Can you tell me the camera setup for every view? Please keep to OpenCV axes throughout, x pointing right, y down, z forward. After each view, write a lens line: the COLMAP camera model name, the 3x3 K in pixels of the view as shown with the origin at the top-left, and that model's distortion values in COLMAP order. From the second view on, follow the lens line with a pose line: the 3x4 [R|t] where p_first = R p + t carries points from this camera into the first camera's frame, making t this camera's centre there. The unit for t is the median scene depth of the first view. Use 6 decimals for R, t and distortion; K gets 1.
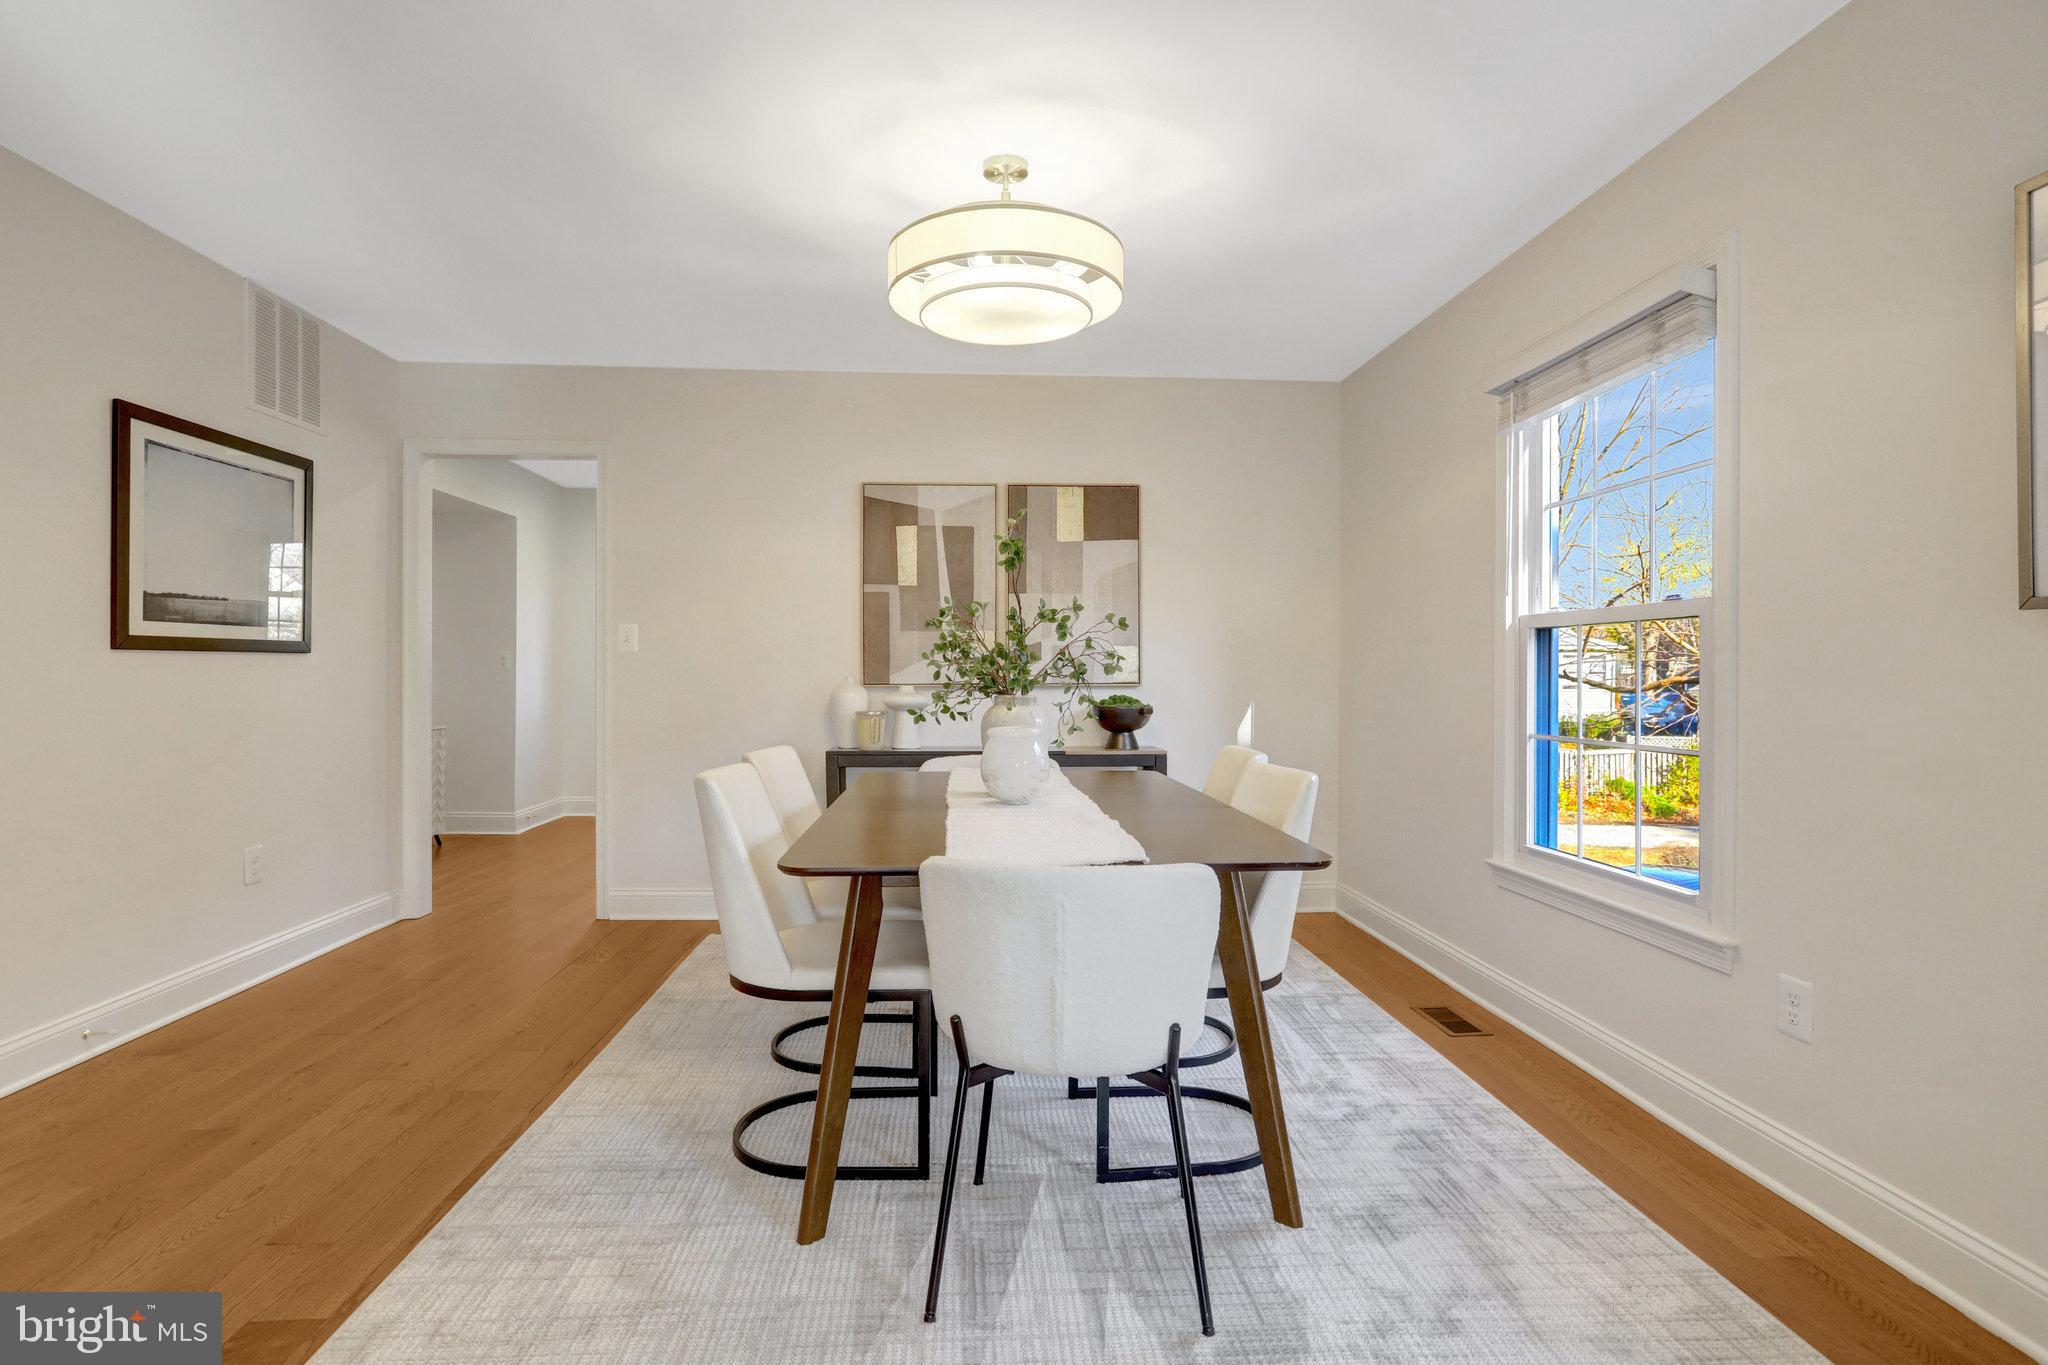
lens RADIAL K [[1047.6, 0, 1025.2], [0, 1047.6, 668.4], [0, 0, 1]] dist [-0.053795, 0.037021]
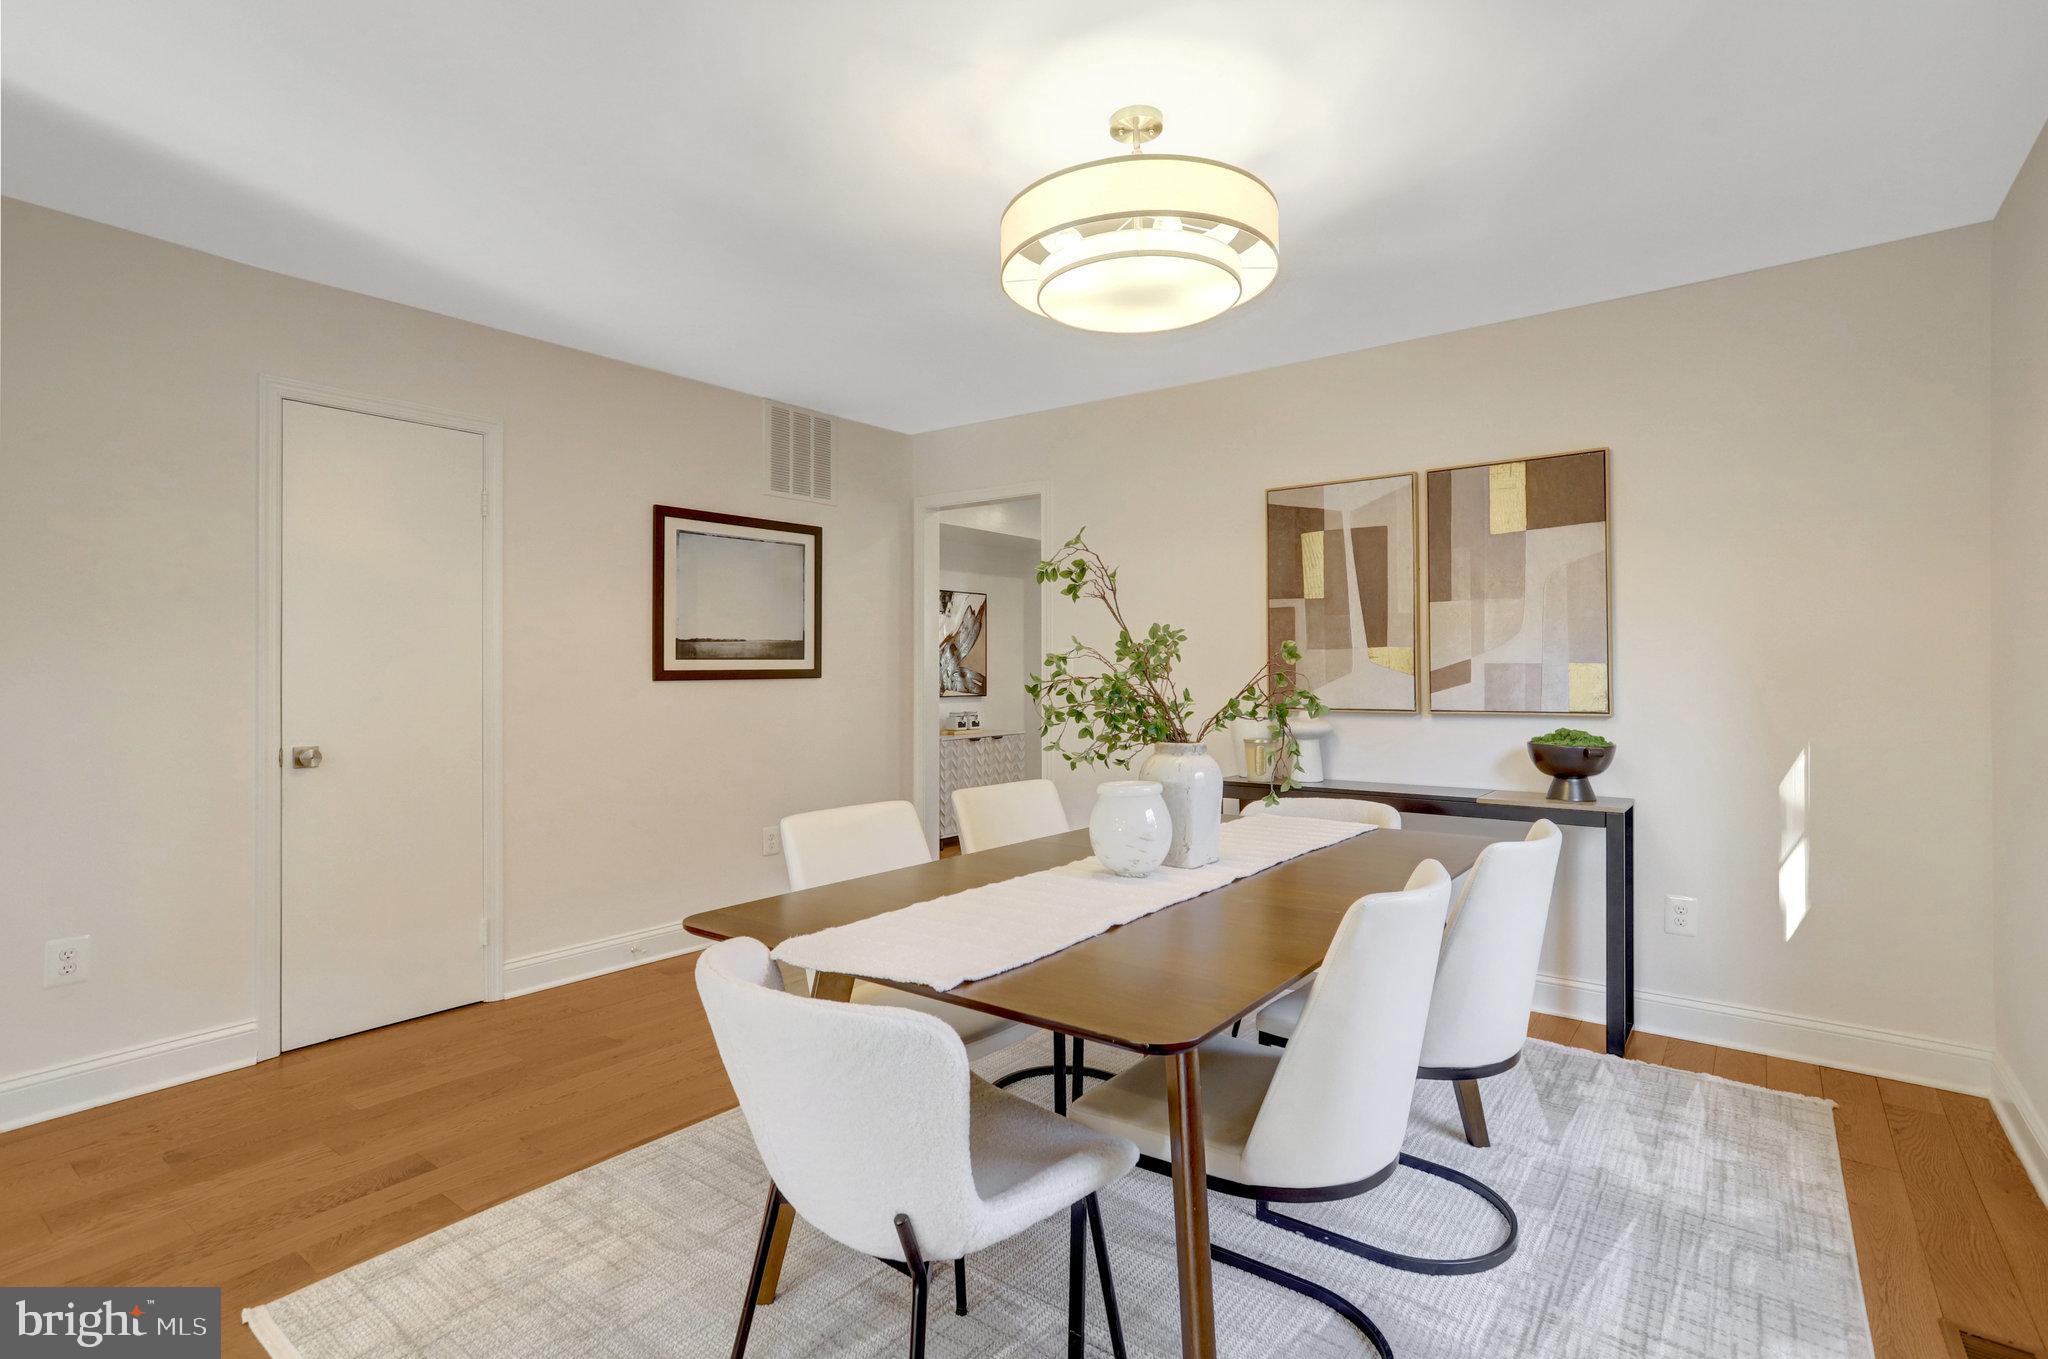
lens RADIAL K [[1002.8, 0, 1023.6], [0, 1002.8, 656.0], [0, 0, 1]] dist [-0.044721, 0.032701]
pose [[0.754573, -0.013812, -0.656071, 0.348653], [0.006646, 0.999888, -0.013407, -0.026938], [0.656183, 0.005756, 0.754580, 0.257999]]
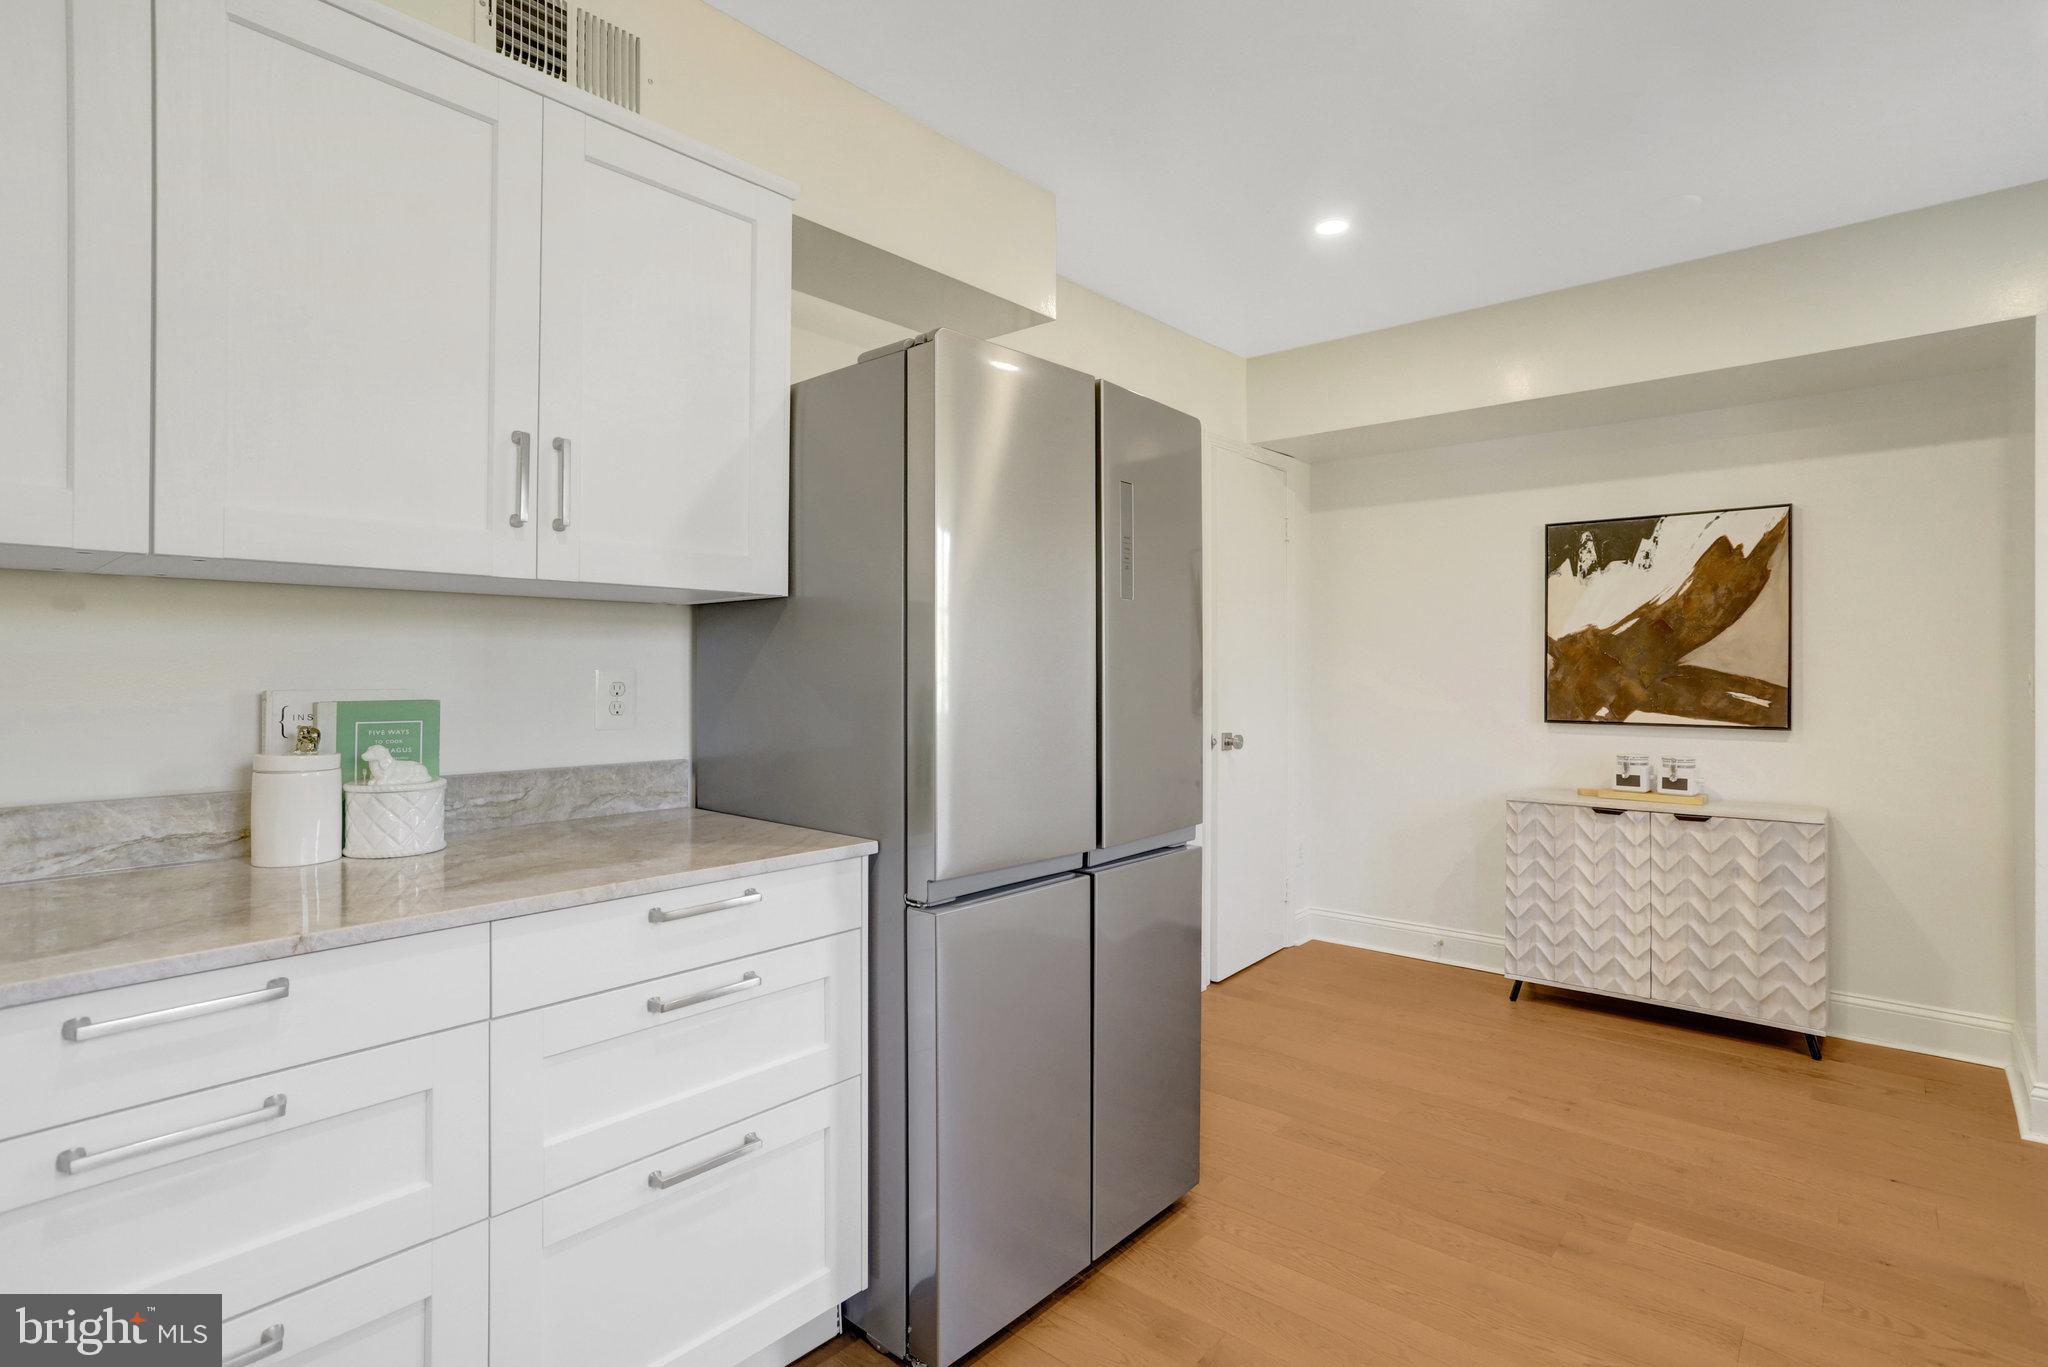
lens RADIAL K [[1002.8, 0, 1023.6], [0, 1002.8, 660.0], [0, 0, 1]] dist [-0.044721, 0.032701]
pose [[-0.696101, -0.013046, -0.717825, 0.076334], [-0.004836, 0.999897, -0.013483, -0.021826], [0.717928, -0.005915, -0.696093, 1.960047]]
